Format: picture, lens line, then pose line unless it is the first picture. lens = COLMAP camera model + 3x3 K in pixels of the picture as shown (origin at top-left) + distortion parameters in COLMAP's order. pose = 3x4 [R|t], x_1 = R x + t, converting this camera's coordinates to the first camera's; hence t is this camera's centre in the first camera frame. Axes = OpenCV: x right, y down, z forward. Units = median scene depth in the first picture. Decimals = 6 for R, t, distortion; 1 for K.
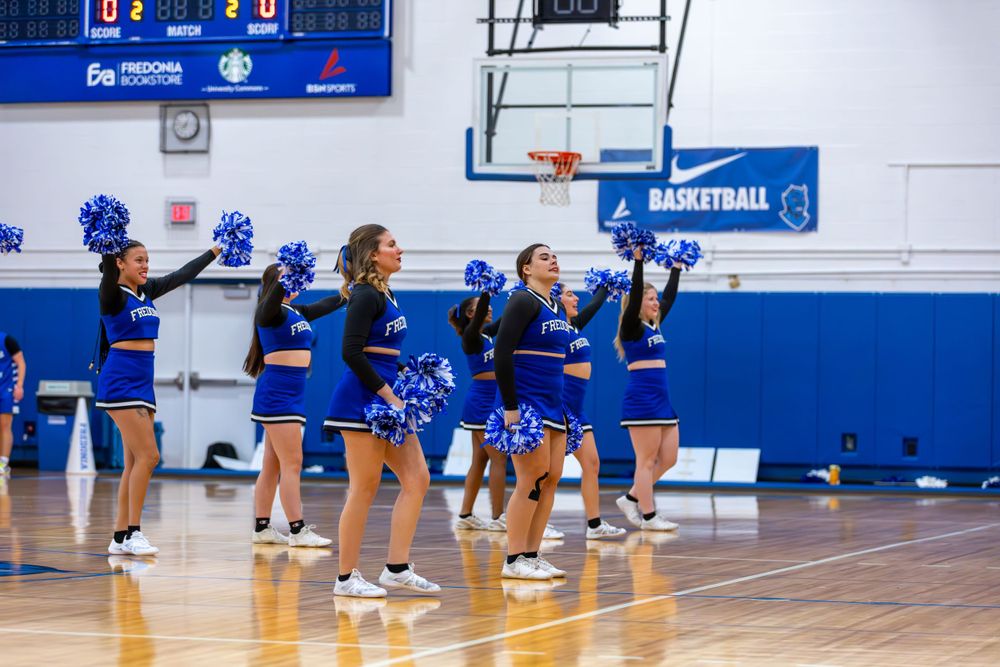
lens RADIAL K [[3159.4, 0, 500.0], [0, 3159.4, 333.5], [0, 0, 1]] dist [0.081708, -0.891112]
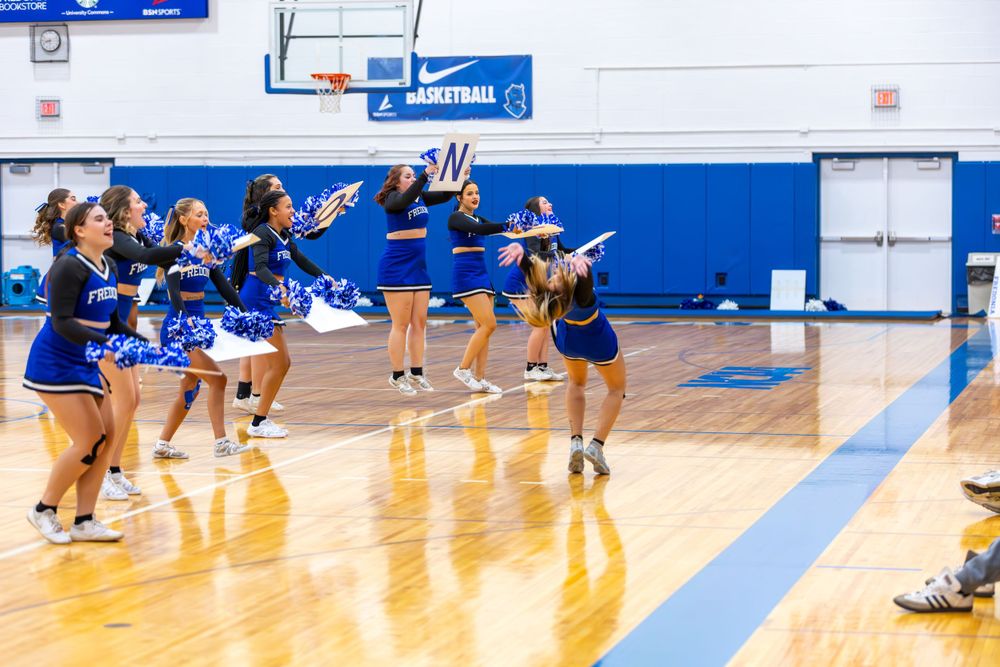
lens RADIAL K [[2742.9, 0, 500.0], [0, 2742.9, 333.5], [0, 0, 1]] dist [0.103401, -1.266473]
pose [[0.997510, -0.023100, 0.066630, 0.007539], [0.018066, 0.997006, 0.075186, -0.028974], [-0.068167, -0.073796, 0.994941, -0.154907]]
